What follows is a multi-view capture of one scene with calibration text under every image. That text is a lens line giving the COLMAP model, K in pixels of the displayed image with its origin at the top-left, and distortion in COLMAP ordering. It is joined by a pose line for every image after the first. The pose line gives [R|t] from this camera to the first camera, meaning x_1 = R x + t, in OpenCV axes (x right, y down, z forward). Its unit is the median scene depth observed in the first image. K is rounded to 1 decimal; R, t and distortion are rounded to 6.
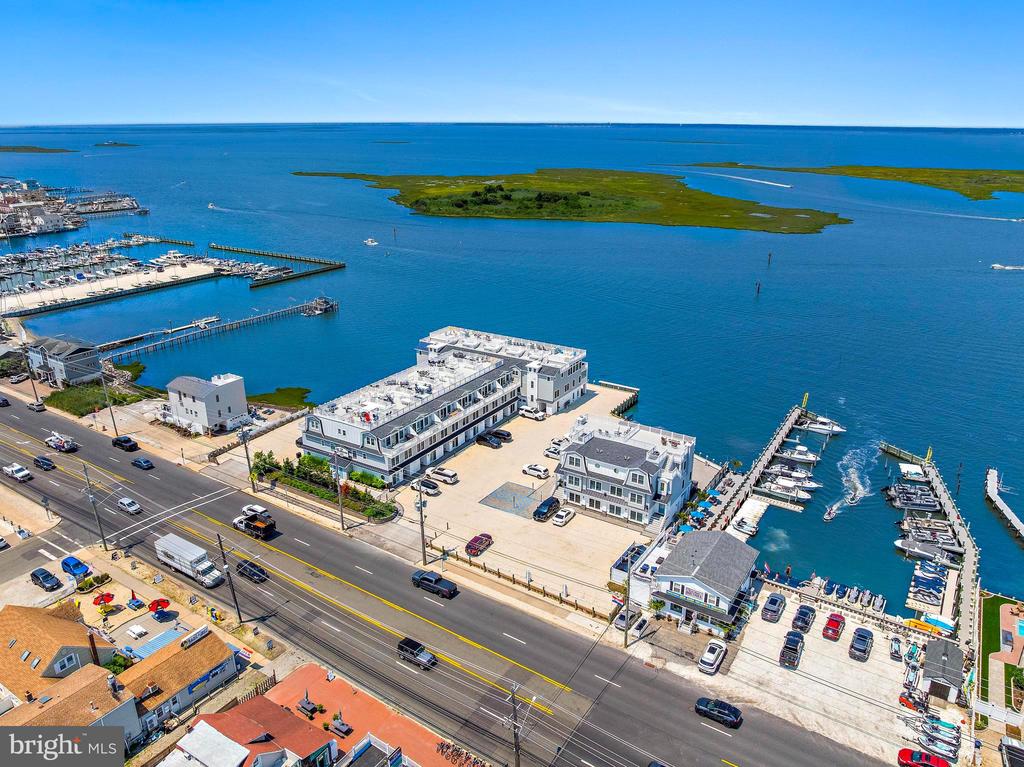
lens RADIAL K [[733.6, 0, 514.5], [0, 733.6, 376.7], [0, 0, 1]] dist [-0.032290, -0.011929]
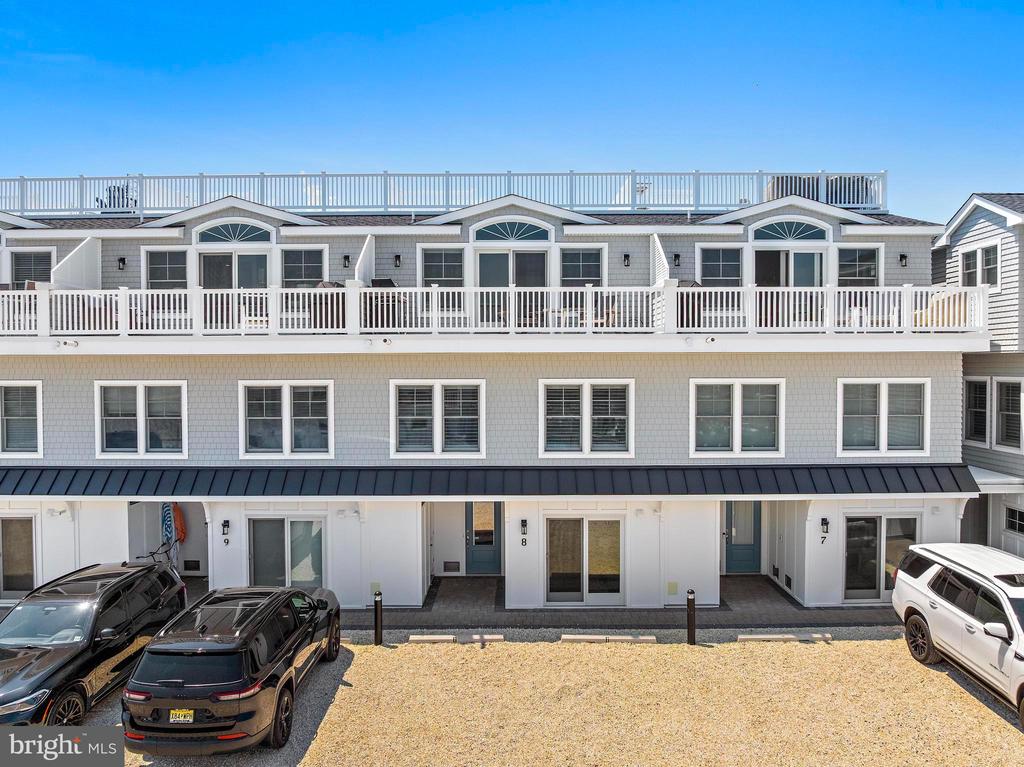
lens RADIAL K [[733.6, 0, 514.5], [0, 733.6, 376.7], [0, 0, 1]] dist [-0.032290, -0.011929]
pose [[0.520004, 0.006758, -0.854137, 0.063063], [-0.280400, 0.945904, -0.163225, 0.052432], [0.806829, 0.324378, 0.493768, 0.925409]]
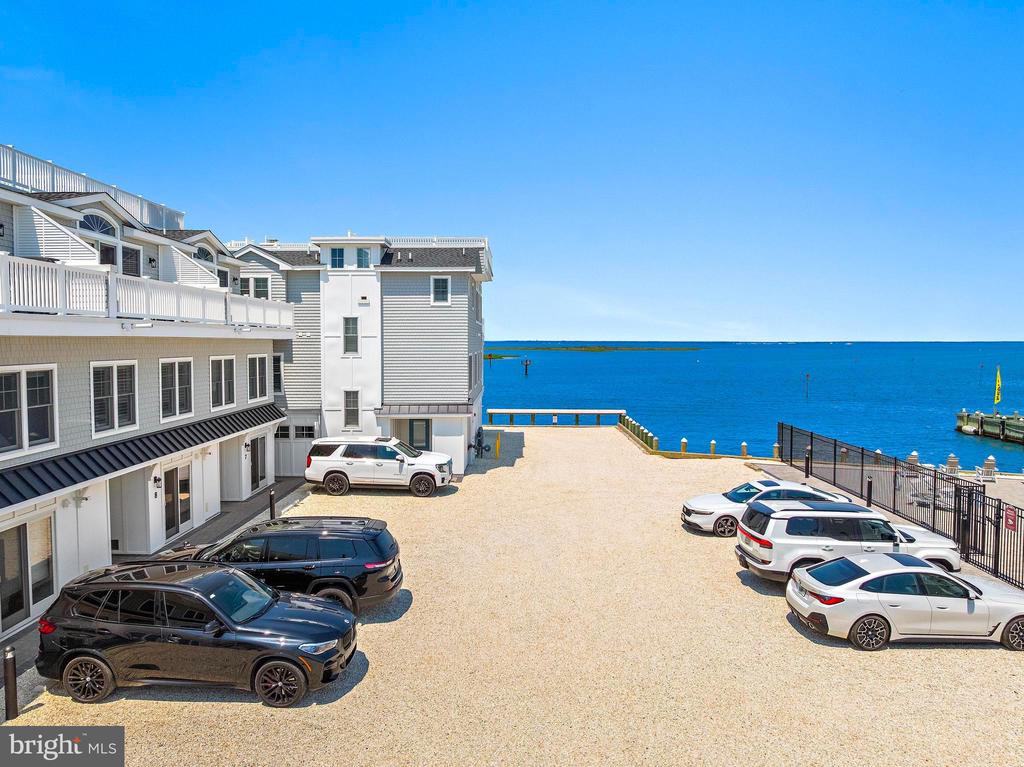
lens RADIAL K [[745.2, 0, 512.0], [0, 745.2, 383.5], [0, 0, 1]] dist [-0.030654, -0.003951]
pose [[0.854206, -0.030641, 0.519032, -0.045662], [0.174828, 0.957063, -0.231226, 0.080803], [-0.489661, 0.288256, 0.822885, 0.840888]]
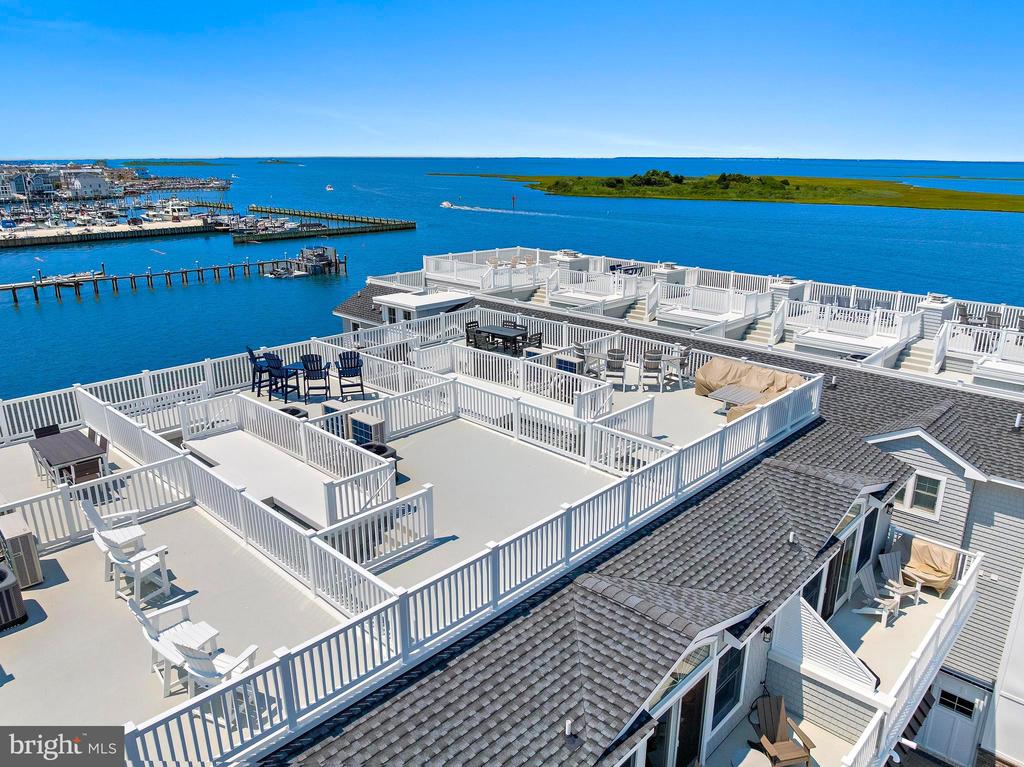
lens RADIAL K [[733.6, 0, 514.5], [0, 733.6, 376.7], [0, 0, 1]] dist [-0.032290, -0.011929]
pose [[0.978168, 0.059712, -0.199052, -0.043444], [-0.069226, 0.996751, -0.041180, -0.015428], [0.195946, 0.054060, 0.979123, 0.899089]]
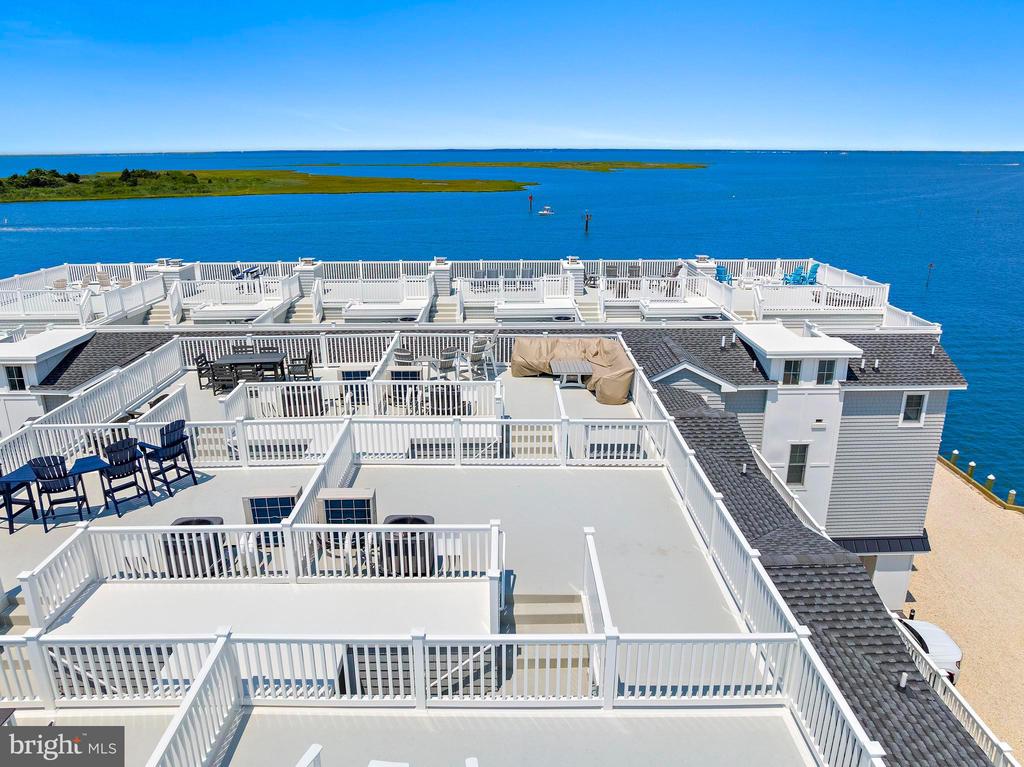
lens RADIAL K [[725.2, 0, 517.1], [0, 725.2, 381.2], [0, 0, 1]] dist [-0.033576, -0.005344]
pose [[0.843006, -0.168518, 0.510826, -0.107714], [0.183553, 0.982779, 0.021299, -0.022357], [-0.505618, 0.075809, 0.859420, 0.923406]]
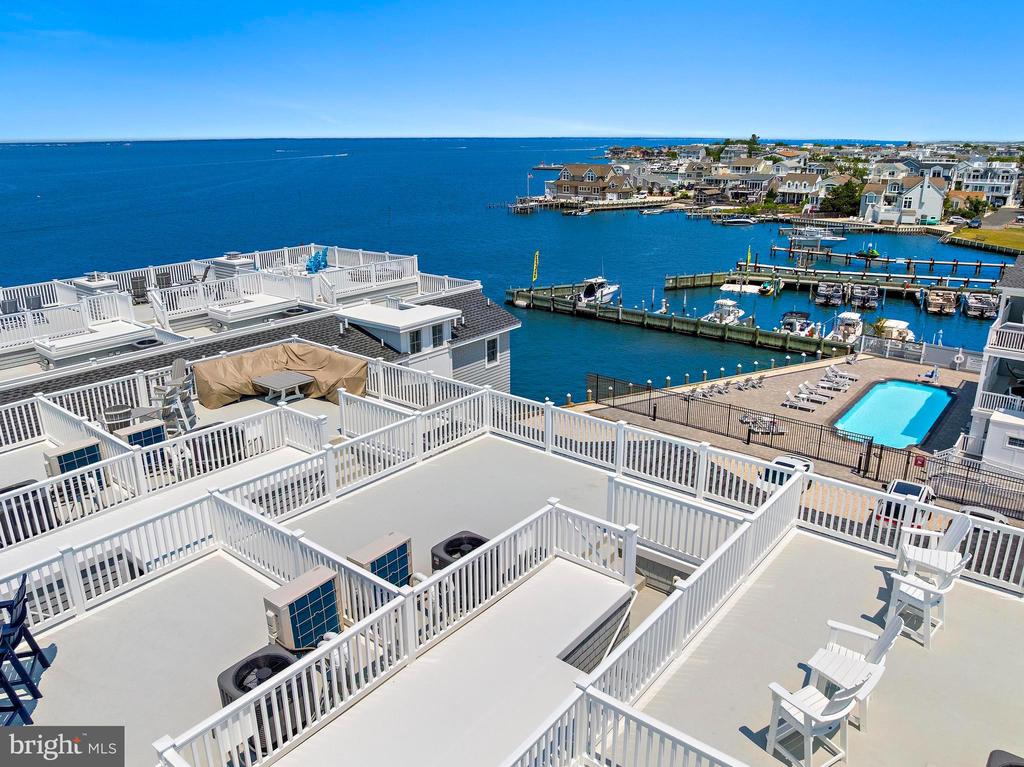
lens RADIAL K [[742.1, 0, 512.0], [0, 742.1, 383.5], [0, 0, 1]] dist [-0.056016, 0.030936]
pose [[0.126061, -0.316965, 0.940022, -0.142304], [0.335020, 0.905513, 0.260401, -0.038996], [-0.933740, 0.282100, 0.220340, 0.970103]]
